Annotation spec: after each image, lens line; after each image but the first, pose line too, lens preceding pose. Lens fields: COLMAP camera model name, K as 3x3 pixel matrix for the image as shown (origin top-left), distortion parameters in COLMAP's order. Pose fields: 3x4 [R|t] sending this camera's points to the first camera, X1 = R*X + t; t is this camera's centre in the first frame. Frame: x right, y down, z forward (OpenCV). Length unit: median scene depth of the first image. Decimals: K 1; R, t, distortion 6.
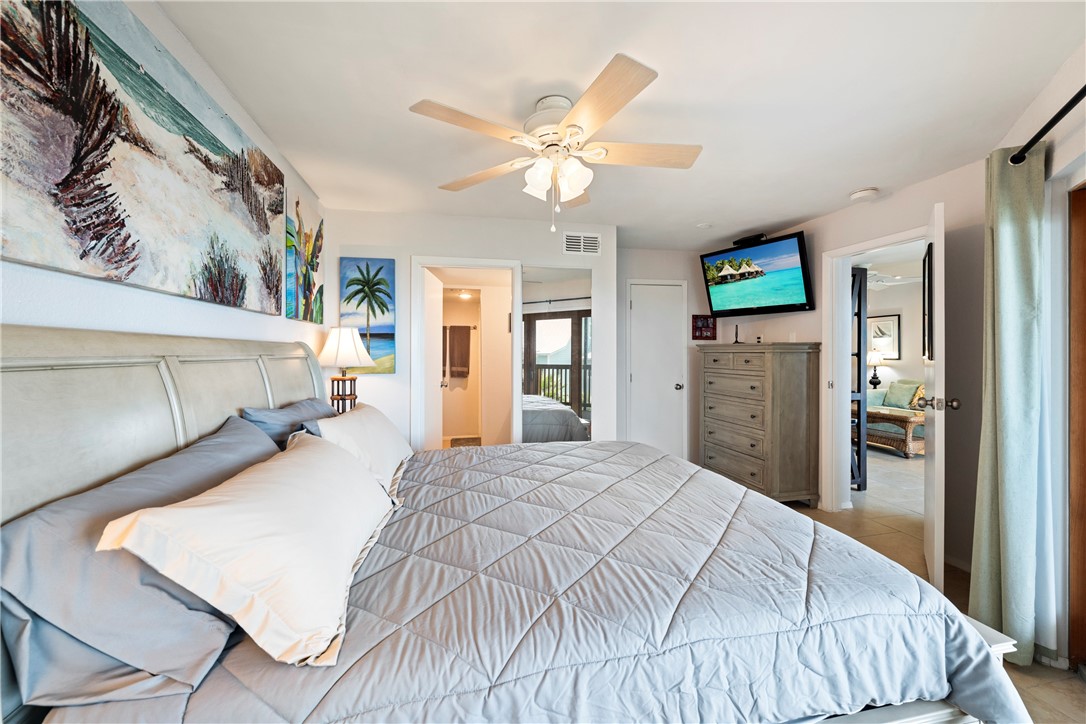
lens RADIAL K [[438.1, 0, 544.7], [0, 438.1, 355.5], [0, 0, 1]] dist [-0.002513, -0.000173]
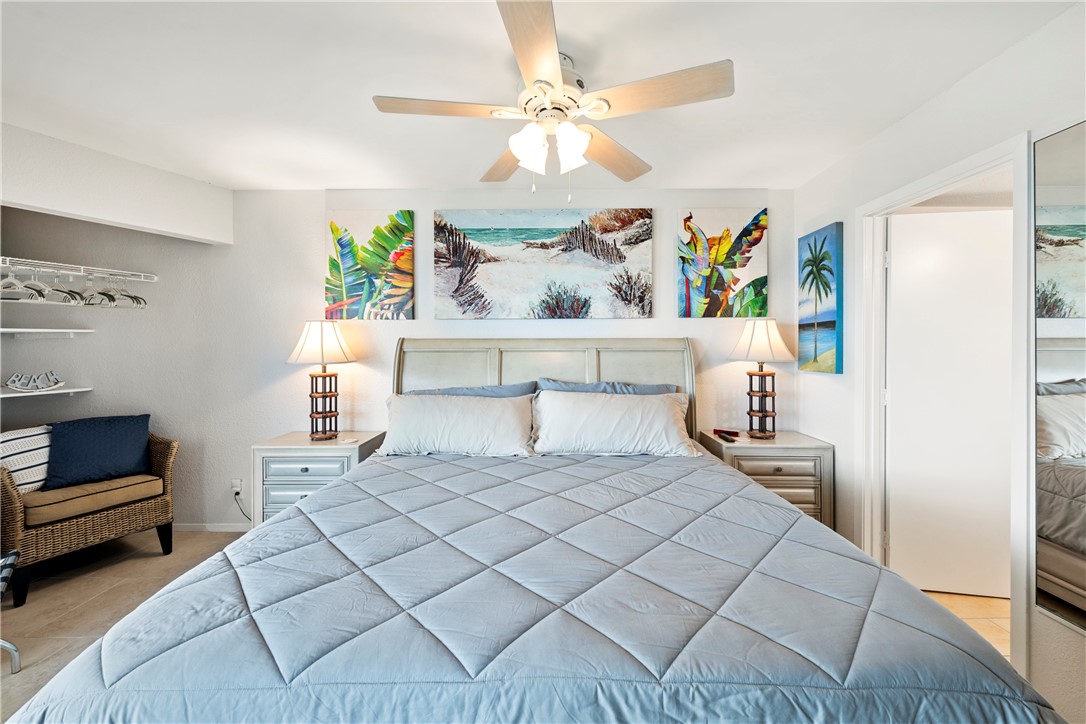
lens RADIAL K [[434.5, 0, 544.2], [0, 434.5, 348.8], [0, 0, 1]] dist [-0.000007, -0.000193]
pose [[-0.232854, 0.006575, -0.972490, 1.251676], [-0.004554, 0.999959, 0.007851, -0.014150], [0.972501, 0.006257, -0.232814, 1.714014]]
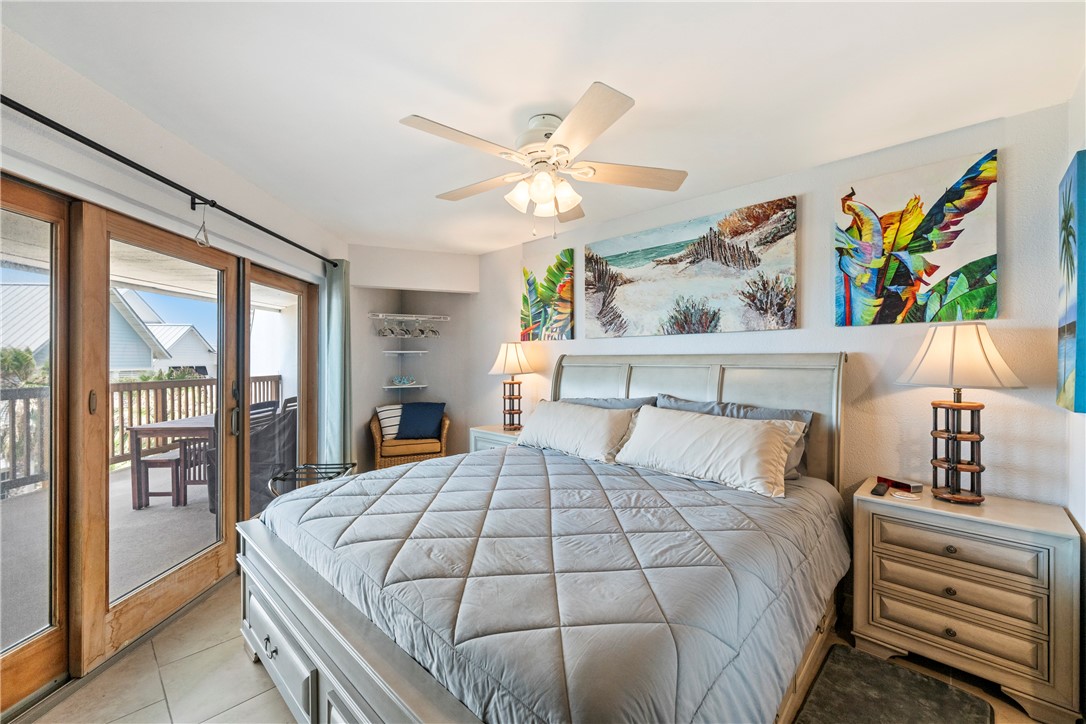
lens RADIAL K [[429.6, 0, 540.9], [0, 429.6, 362.9], [0, 0, 1]] dist [-0.001275, -0.000232]
pose [[-0.833436, 0.002314, -0.552612, 0.850529], [-0.004836, 0.999922, 0.011480, -0.028123], [0.552595, 0.012240, -0.833360, 2.648389]]
